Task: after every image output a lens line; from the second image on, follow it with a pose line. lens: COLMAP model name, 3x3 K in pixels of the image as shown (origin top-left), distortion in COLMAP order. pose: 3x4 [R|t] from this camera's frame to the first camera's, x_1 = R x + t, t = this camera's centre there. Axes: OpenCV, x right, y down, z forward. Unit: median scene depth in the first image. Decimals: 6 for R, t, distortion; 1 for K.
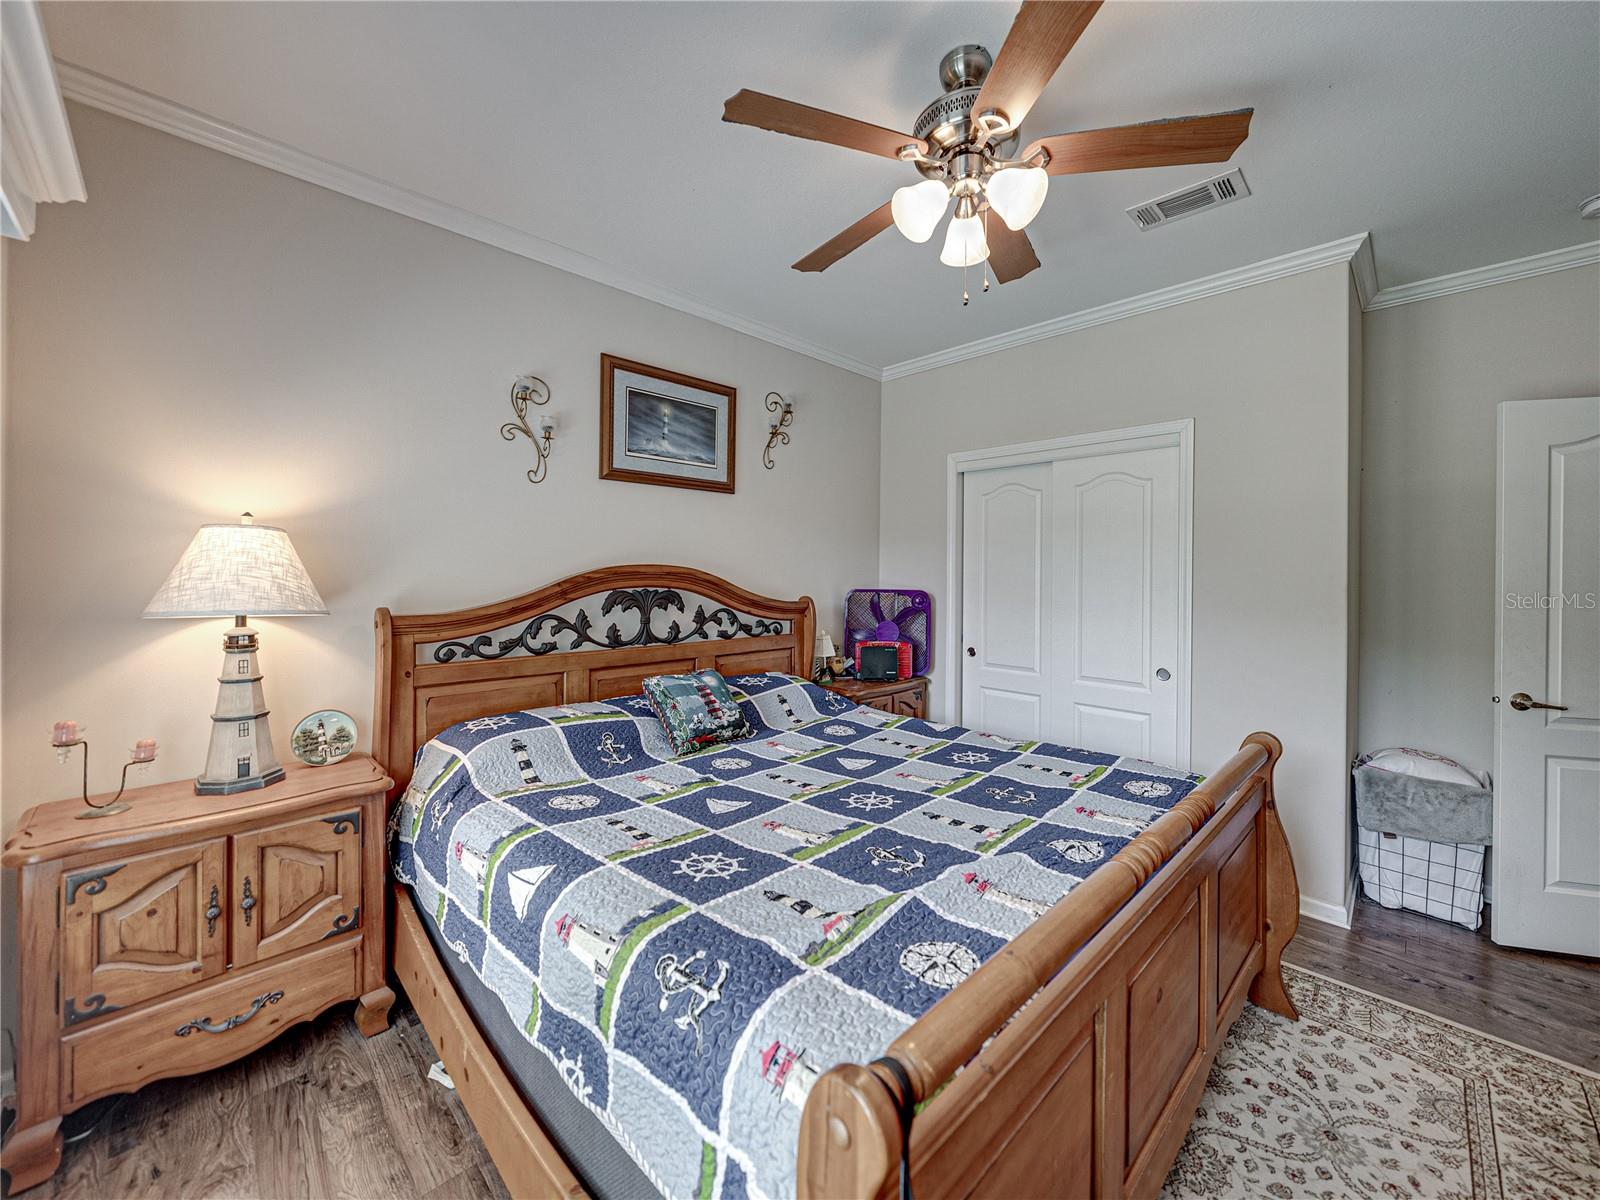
lens RADIAL K [[627.5, 0, 805.2], [0, 627.5, 564.4], [0, 0, 1]] dist [-0.002545, -0.000380]
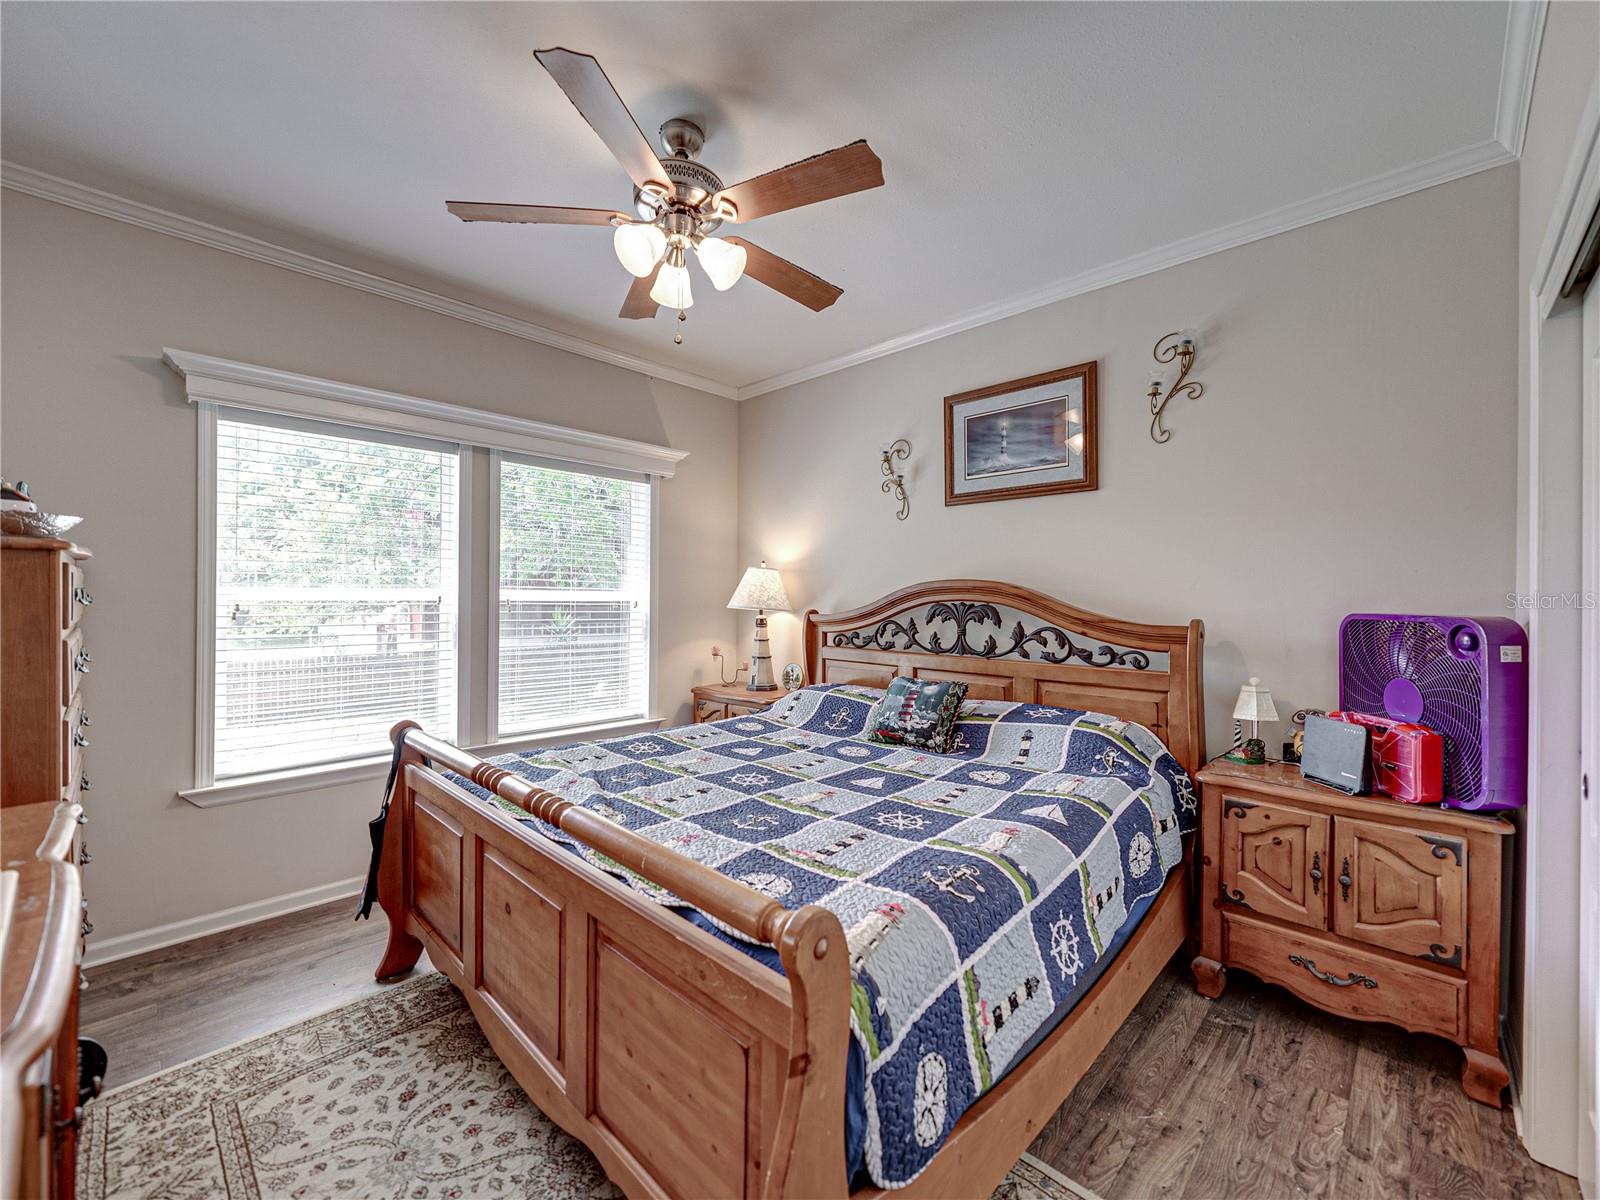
lens RADIAL K [[669.7, 0, 823.4], [0, 669.7, 595.8], [0, 0, 1]] dist [-0.001727, -0.000282]
pose [[0.028111, -0.011651, -0.999537, 0.884978], [0.005443, 0.999919, -0.011502, 0.039564], [0.999590, -0.005117, 0.028173, 0.734911]]
